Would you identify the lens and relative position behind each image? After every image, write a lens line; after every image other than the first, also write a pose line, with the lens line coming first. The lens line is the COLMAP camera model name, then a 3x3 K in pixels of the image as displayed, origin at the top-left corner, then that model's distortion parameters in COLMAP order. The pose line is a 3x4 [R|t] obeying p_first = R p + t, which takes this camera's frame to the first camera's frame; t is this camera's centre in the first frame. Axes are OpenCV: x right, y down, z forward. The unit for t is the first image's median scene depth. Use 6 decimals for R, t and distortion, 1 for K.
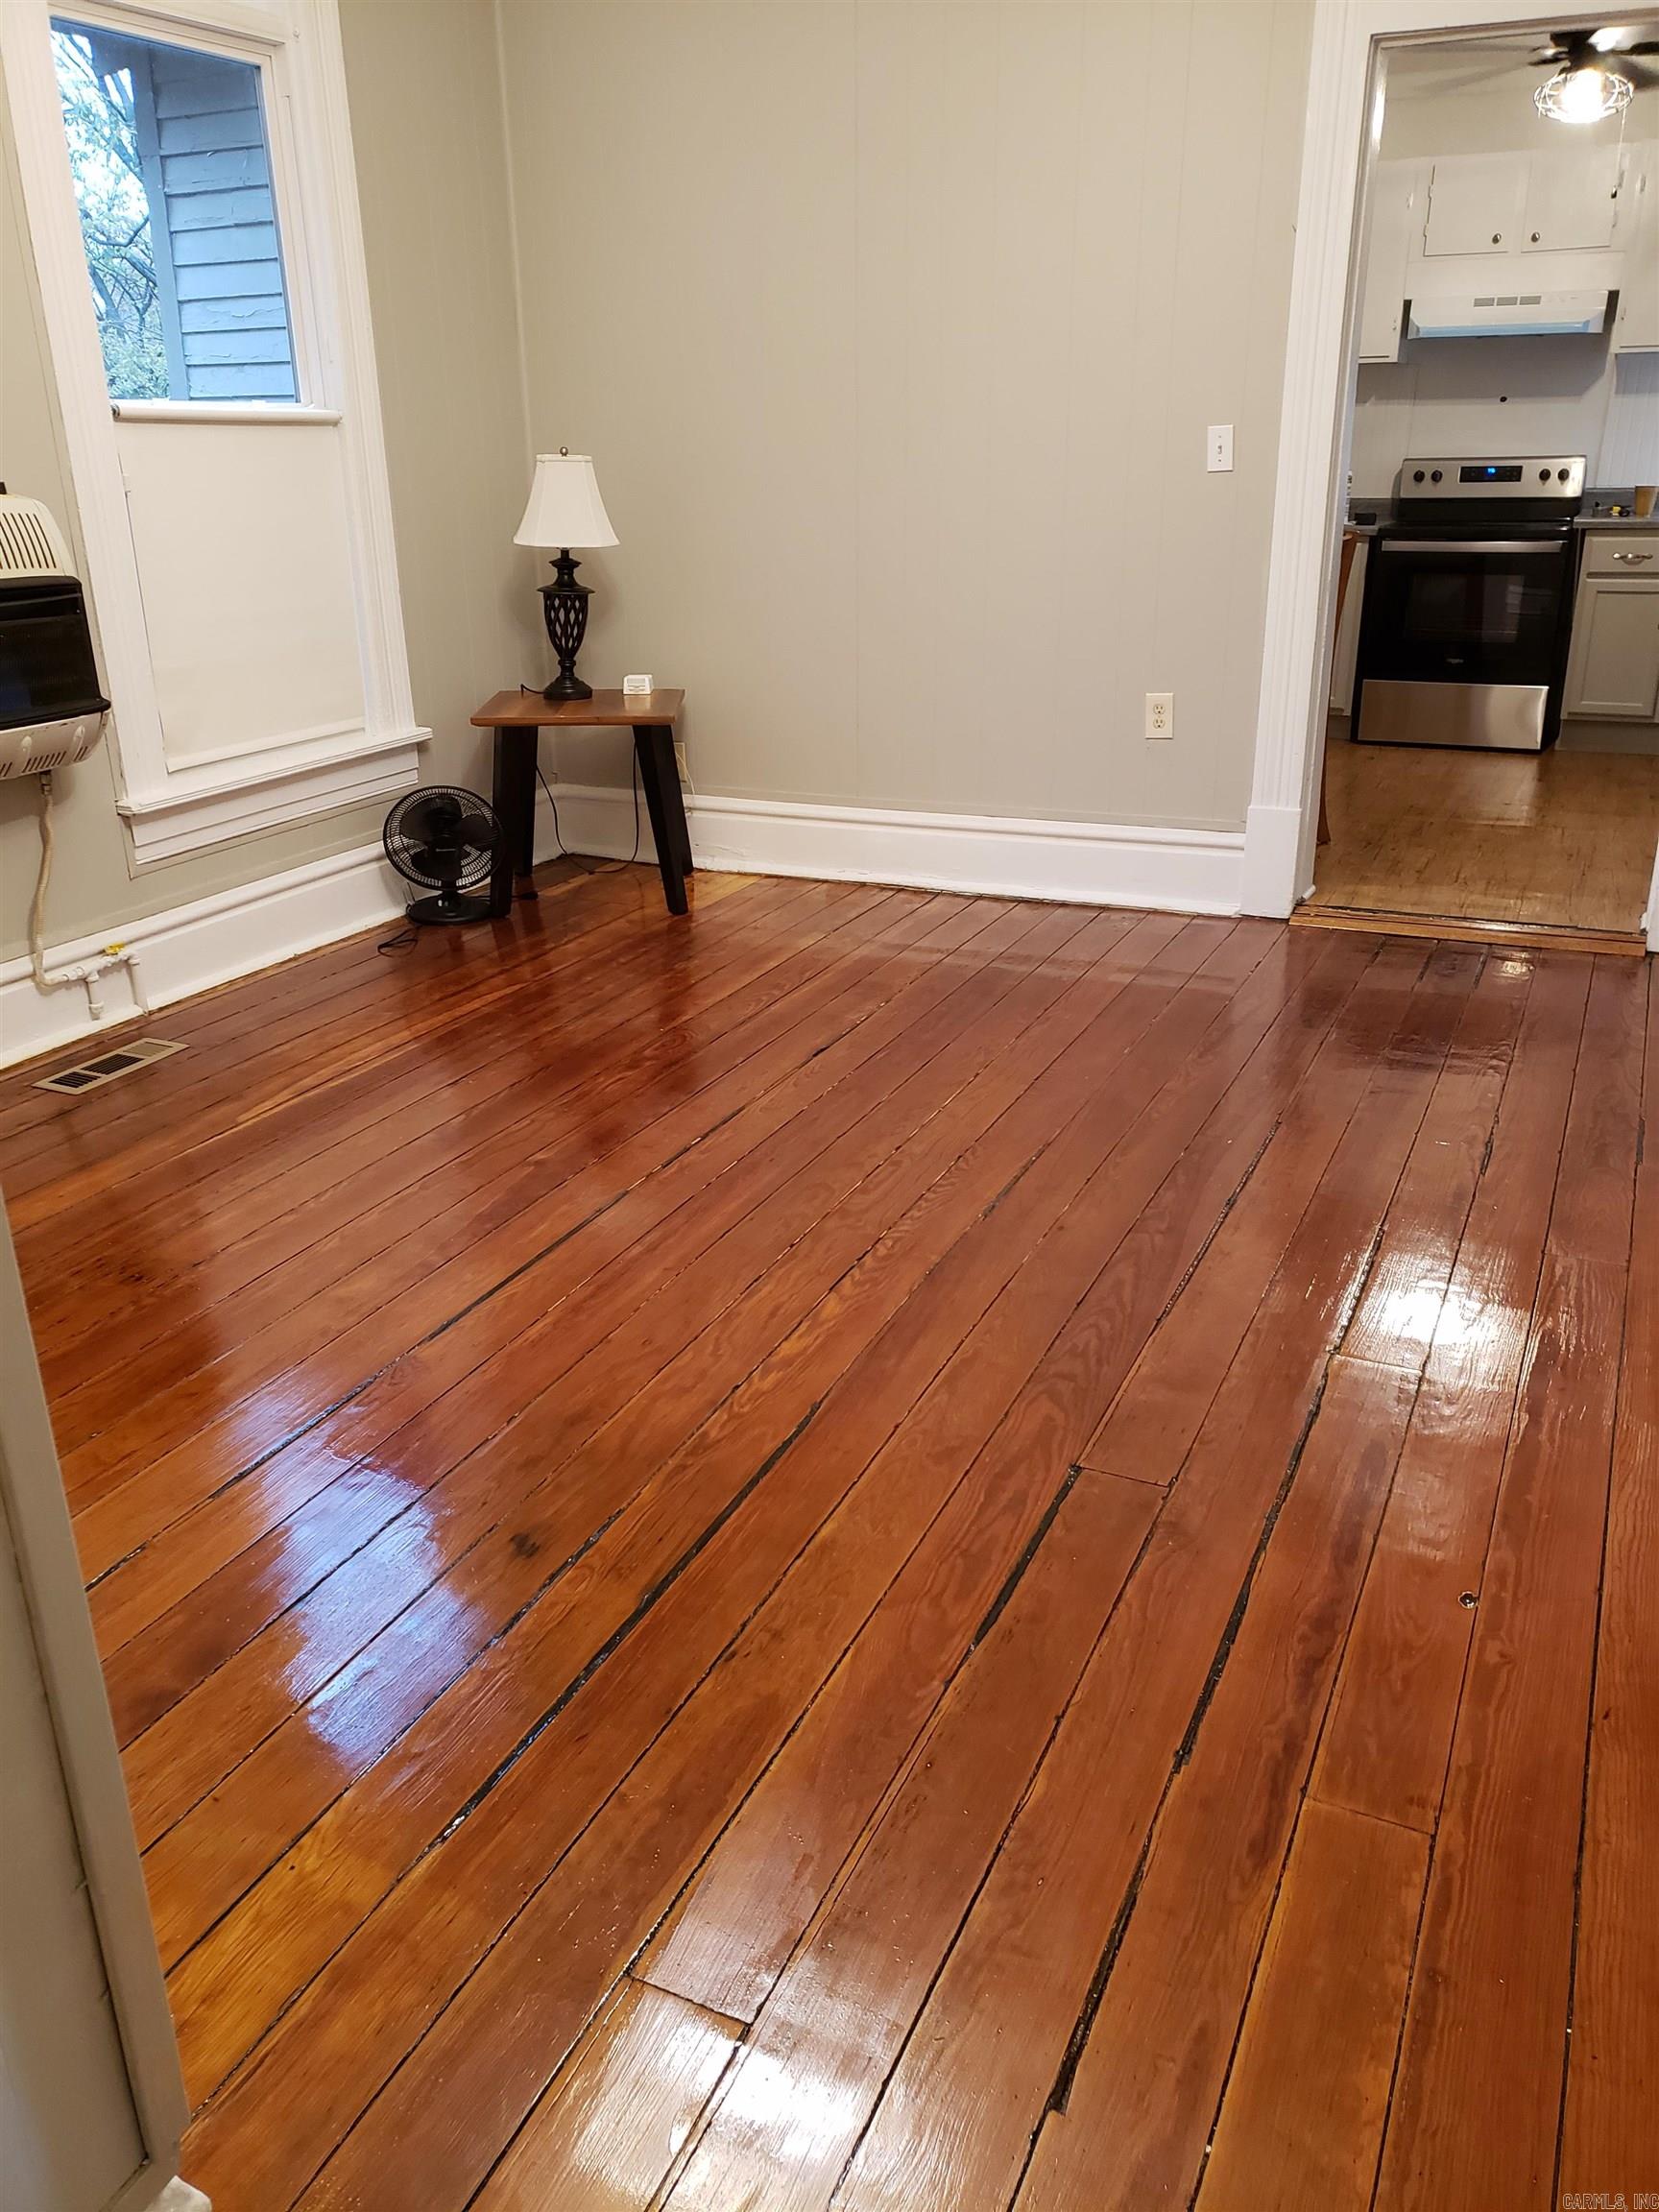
lens RADIAL K [[1721.0, 0, 829.5], [0, 1721.0, 1106.0], [0, 0, 1]] dist [0.013510, 0.001854]
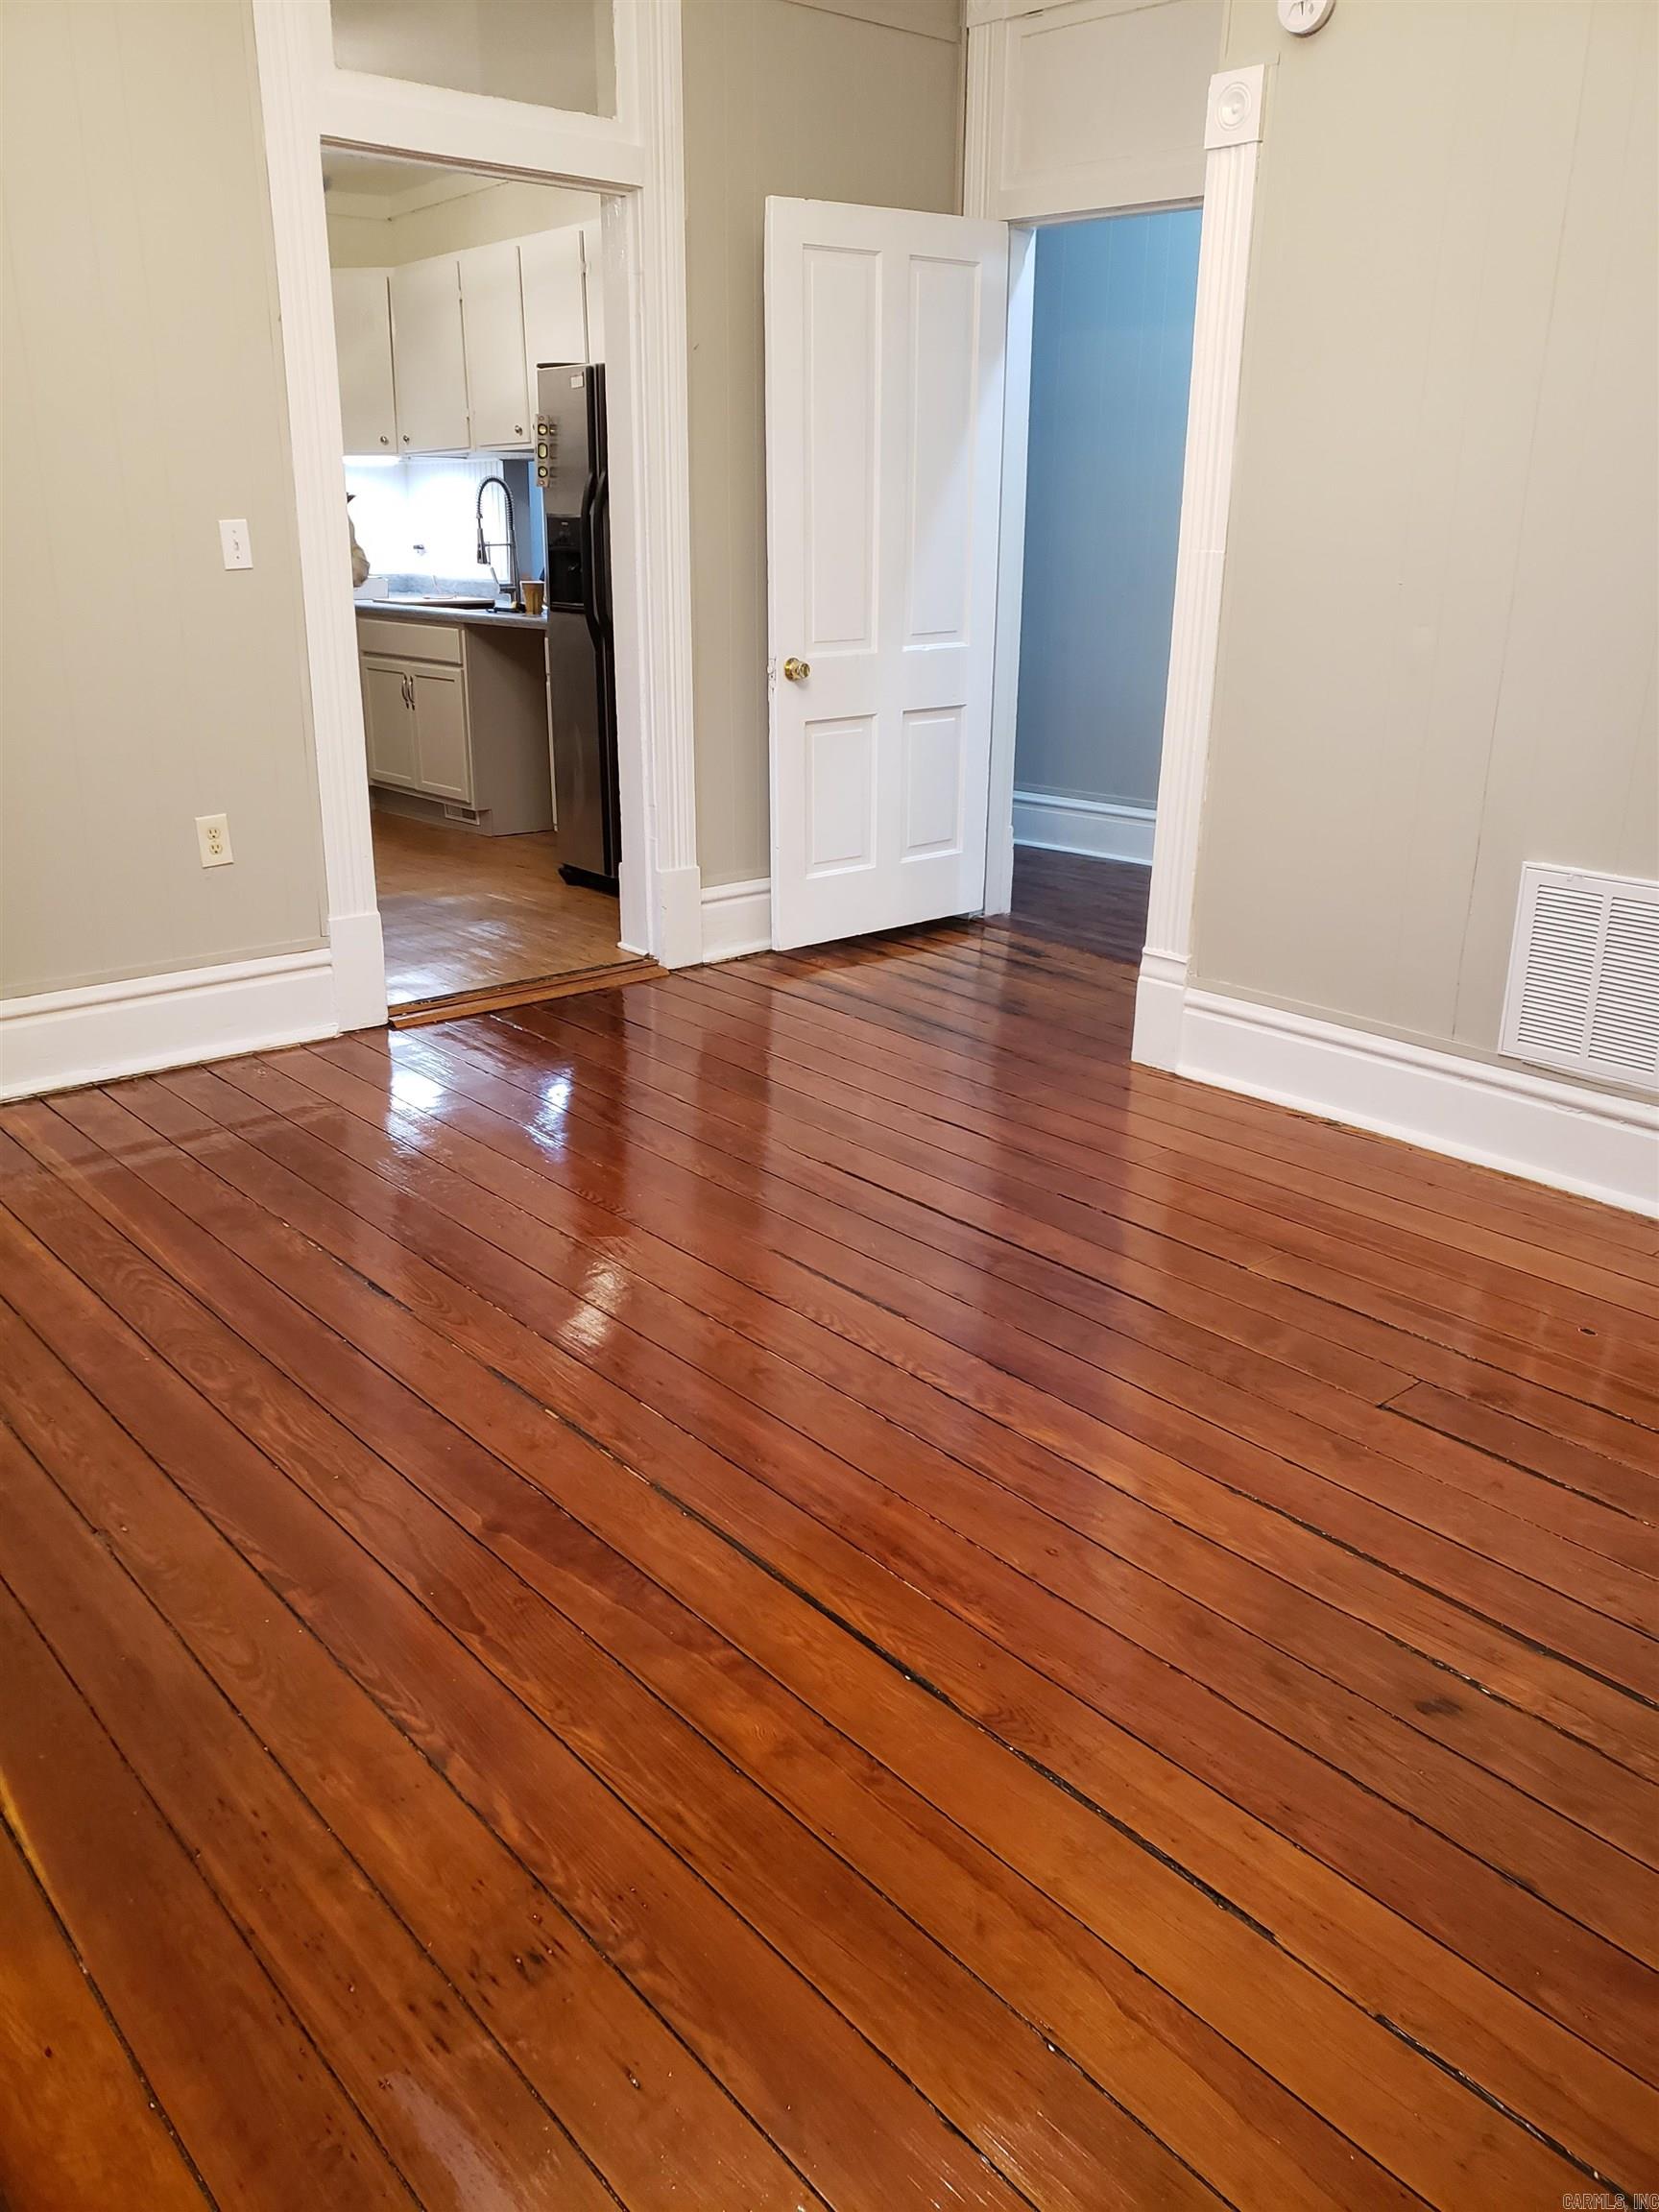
lens RADIAL K [[1662.3, 0, 829.5], [0, 1662.3, 1106.0], [0, 0, 1]] dist [-0.010536, -0.002897]
pose [[0.408957, -0.281533, 0.868040, -0.504247], [0.308574, 0.937852, 0.158798, -0.151042], [-0.858799, 0.202913, 0.470415, 0.394491]]
